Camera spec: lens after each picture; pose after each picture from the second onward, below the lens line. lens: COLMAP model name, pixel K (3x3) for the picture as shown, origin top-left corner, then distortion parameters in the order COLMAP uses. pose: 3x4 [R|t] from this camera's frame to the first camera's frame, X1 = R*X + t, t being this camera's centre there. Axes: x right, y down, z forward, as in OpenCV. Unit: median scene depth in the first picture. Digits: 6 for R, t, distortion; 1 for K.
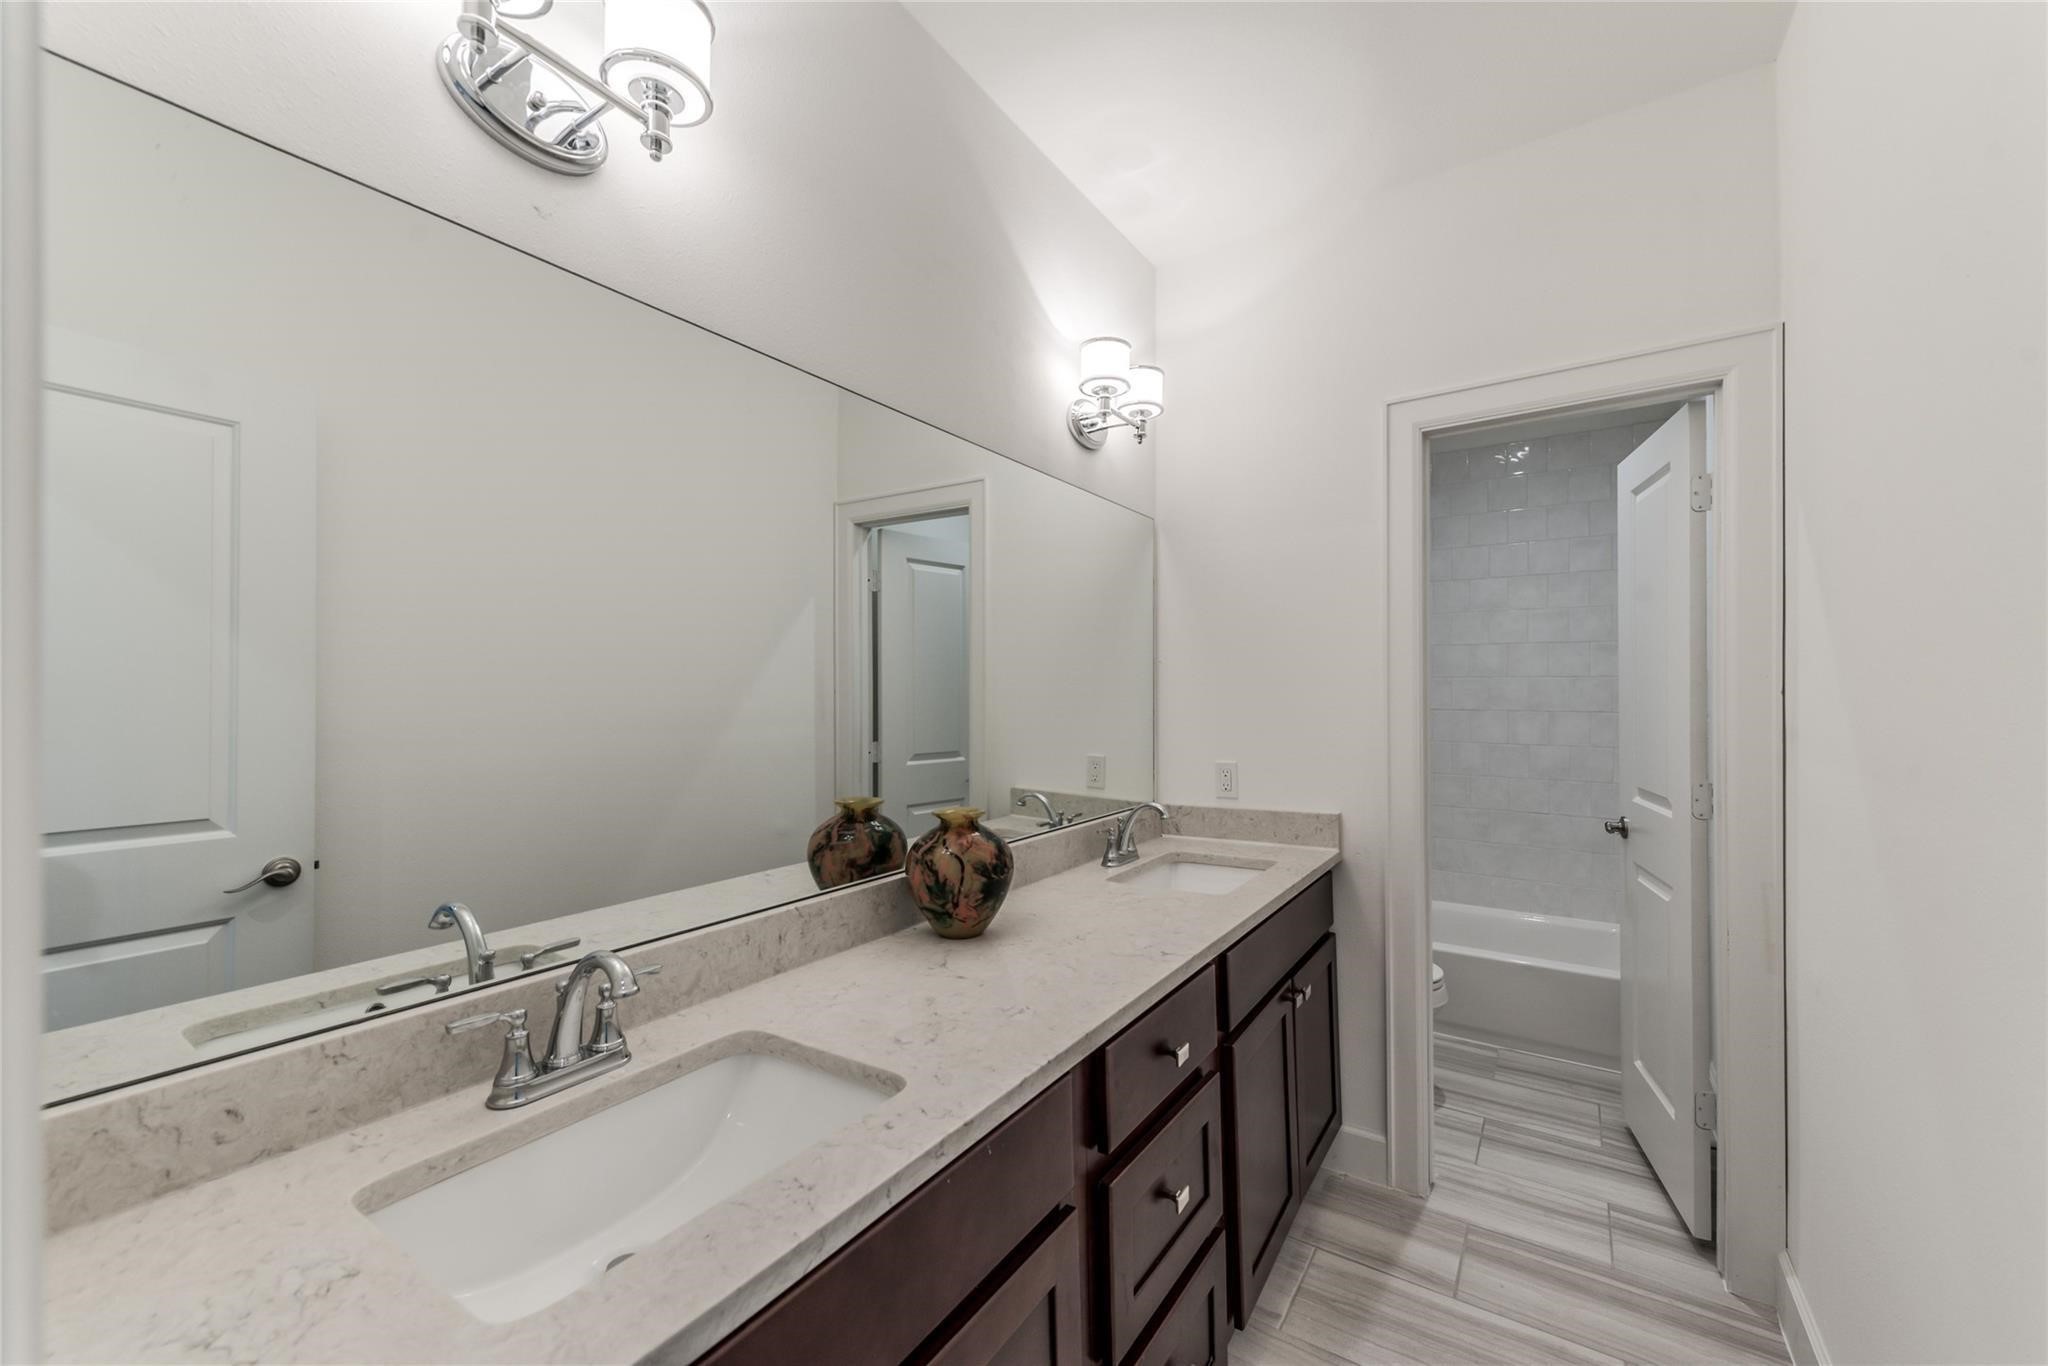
lens RADIAL K [[791.5, 0, 1012.9], [0, 791.5, 678.6], [0, 0, 1]] dist [0.001976, -0.000250]
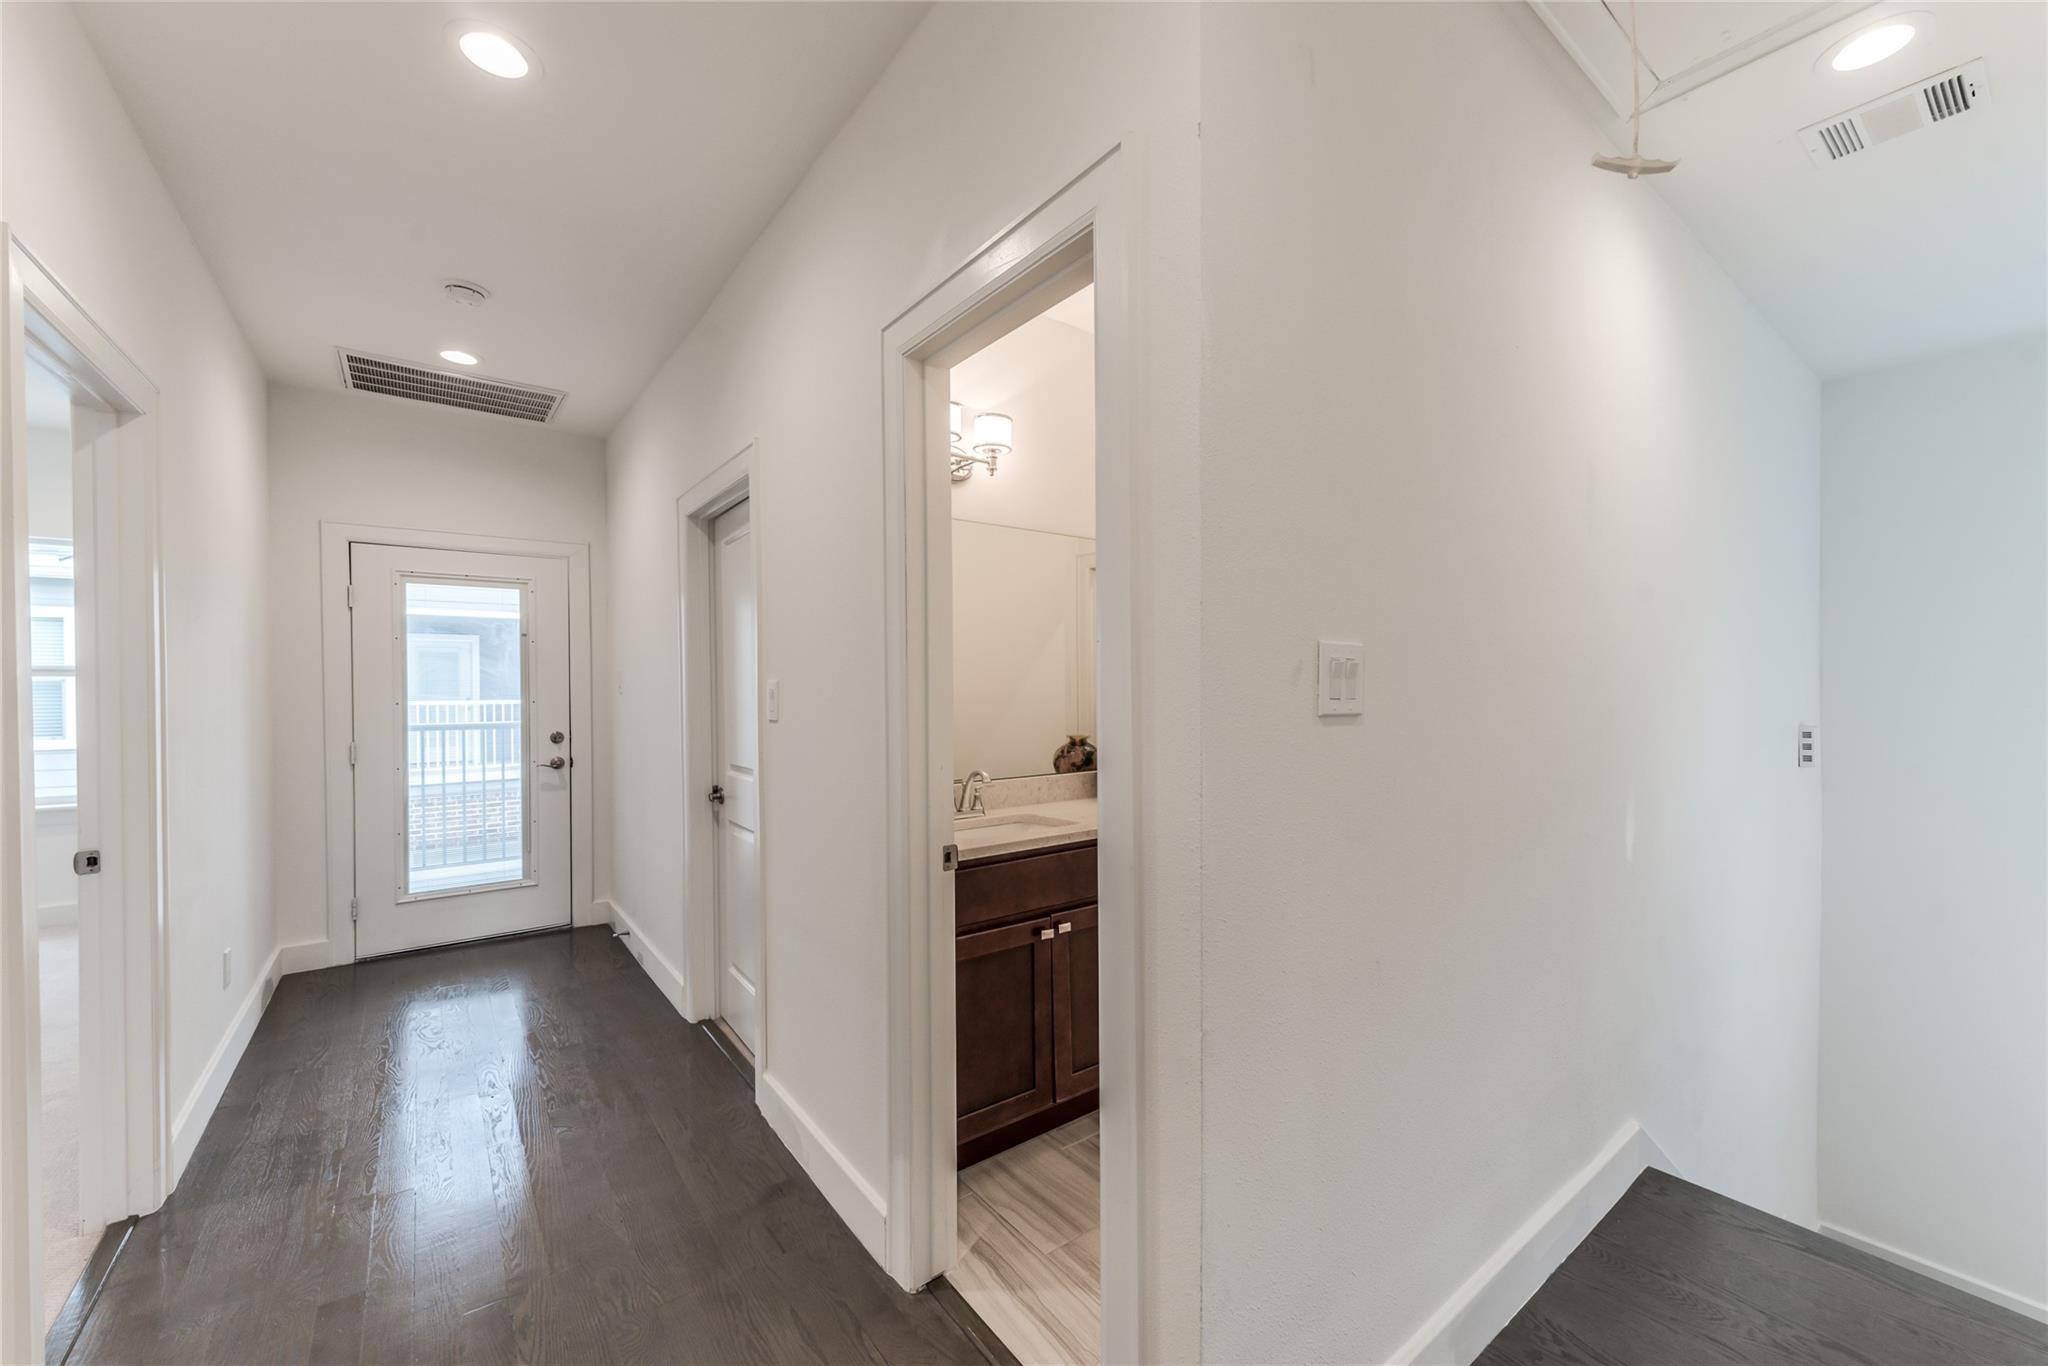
lens RADIAL K [[791.5, 0, 1022.4], [0, 791.5, 682.6], [0, 0, 1]] dist [0.001976, -0.000250]
pose [[0.949856, 0.003483, -0.312668, 0.222371], [0.002279, 0.999834, 0.018062, -0.010411], [0.312679, -0.017869, 0.949691, -0.701442]]
